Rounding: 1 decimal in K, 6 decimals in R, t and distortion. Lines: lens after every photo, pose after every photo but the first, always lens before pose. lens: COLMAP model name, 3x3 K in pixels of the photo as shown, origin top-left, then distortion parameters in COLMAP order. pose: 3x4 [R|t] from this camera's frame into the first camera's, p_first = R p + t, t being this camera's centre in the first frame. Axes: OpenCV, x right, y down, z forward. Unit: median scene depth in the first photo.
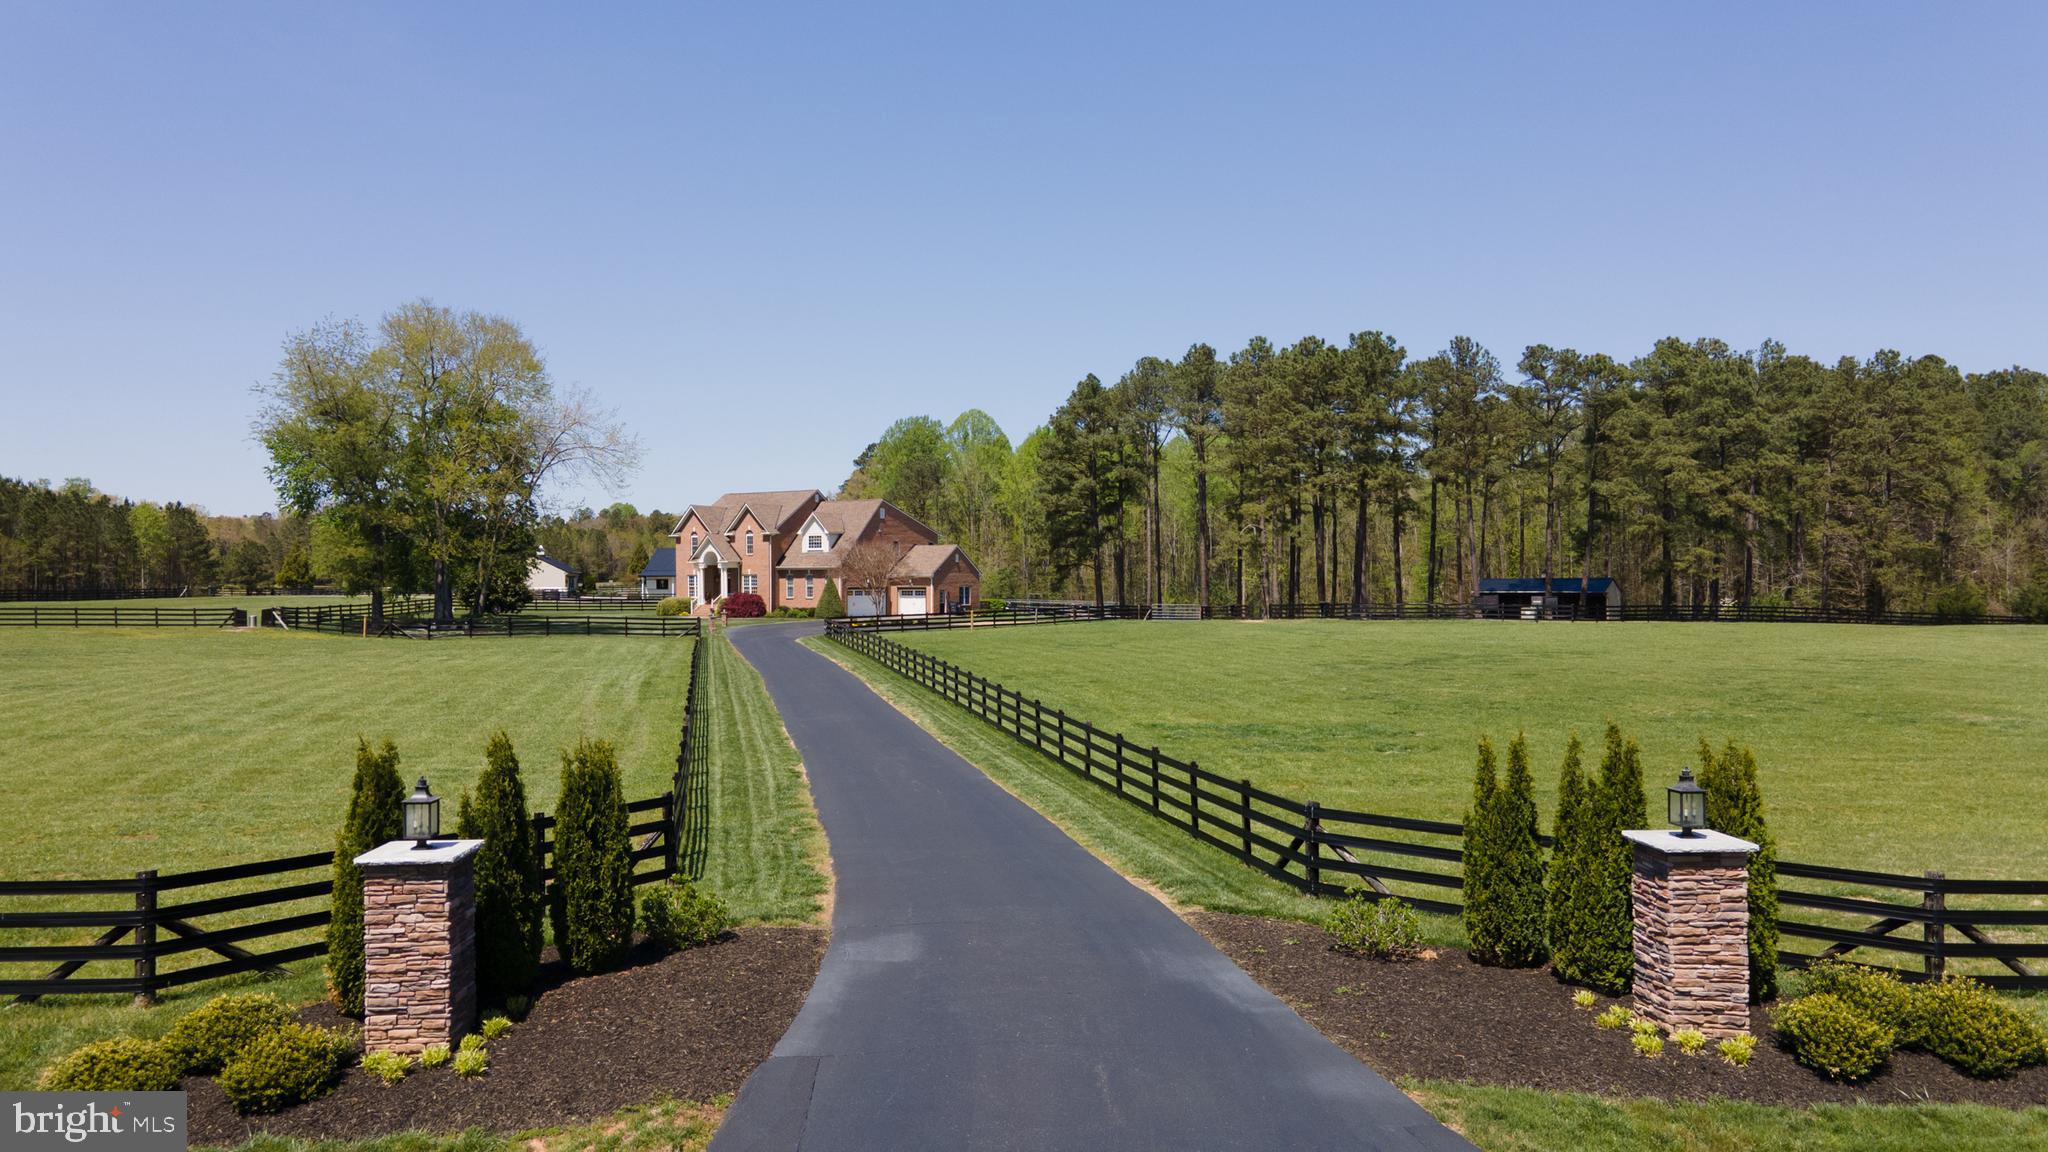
lens RADIAL K [[1495.4, 0, 1010.0], [0, 1495.4, 579.7], [0, 0, 1]] dist [0.026345, 0.030147]
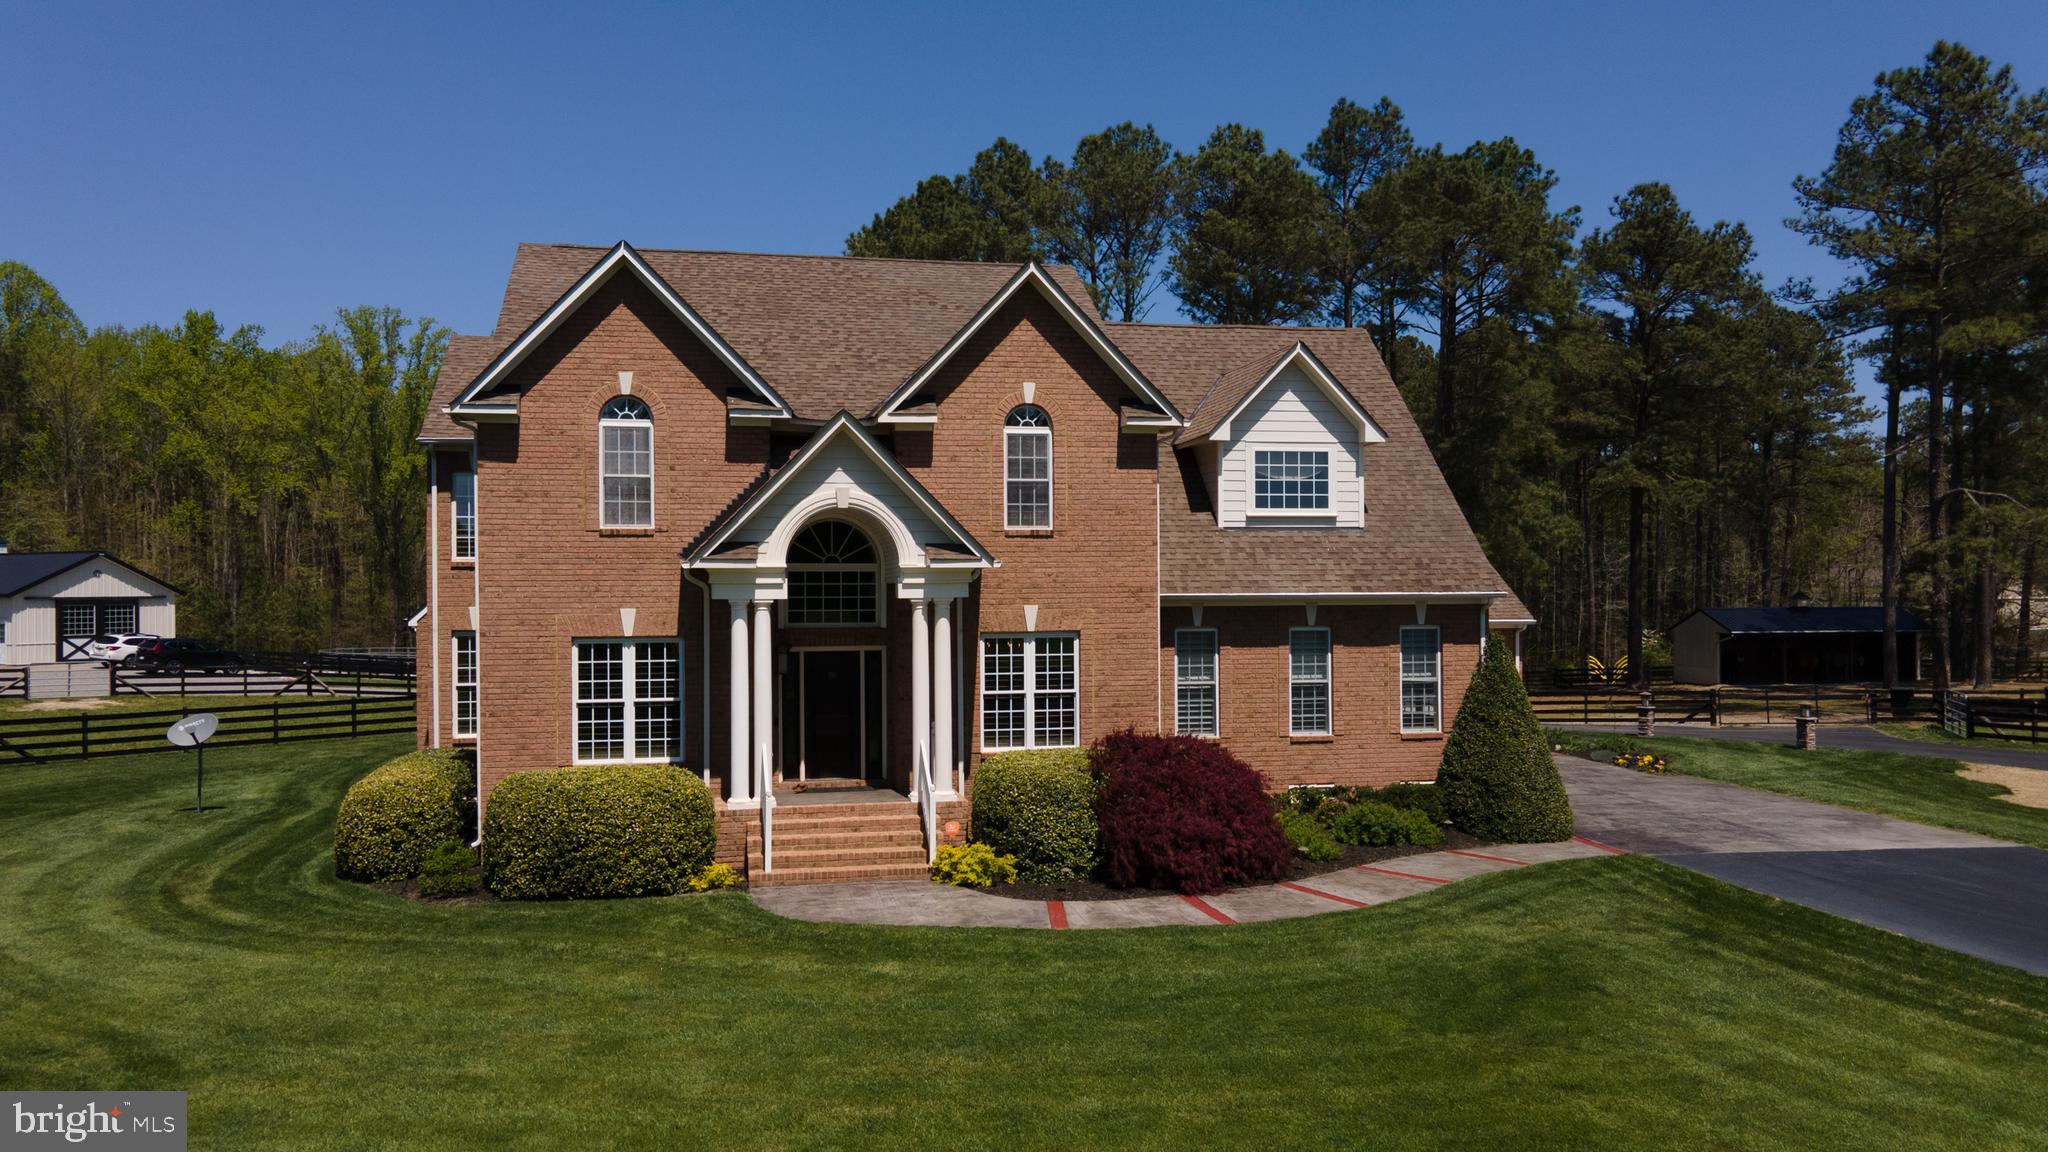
lens RADIAL K [[1495.4, 0, 1013.9], [0, 1495.4, 580.7], [0, 0, 1]] dist [0.026345, 0.030147]
pose [[0.710159, 0.001696, 0.704040, -0.316013], [0.002022, 0.999988, -0.004448, -0.009403], [-0.704039, 0.004582, 0.710147, 0.871128]]
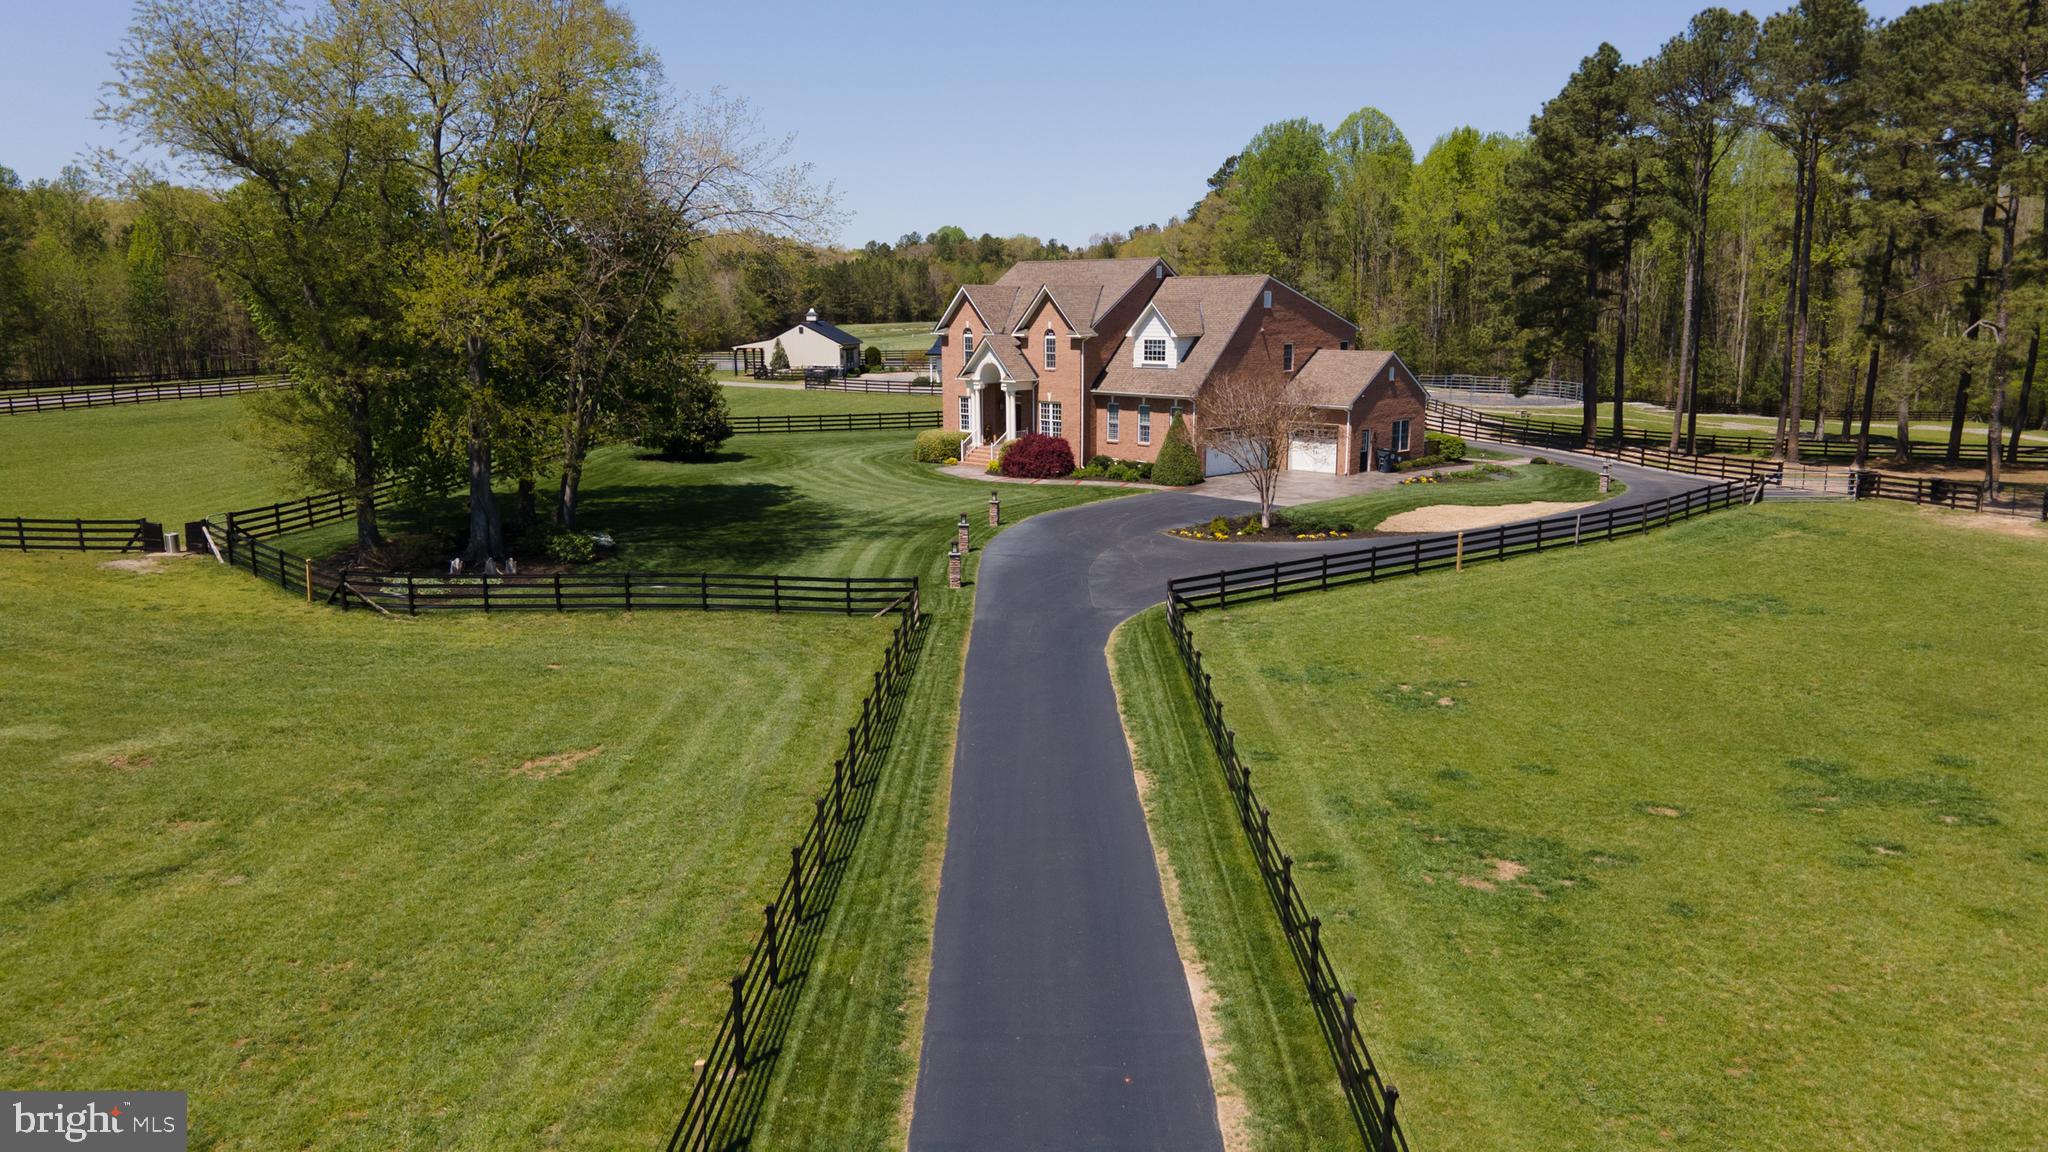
lens RADIAL K [[1495.4, 0, 1017.8], [0, 1495.4, 596.9], [0, 0, 1]] dist [0.026345, 0.030147]
pose [[0.975596, 0.040247, -0.215854, -0.049273], [0.003619, 0.979977, 0.199080, -0.048420], [0.219544, -0.195003, 0.955915, 0.386153]]
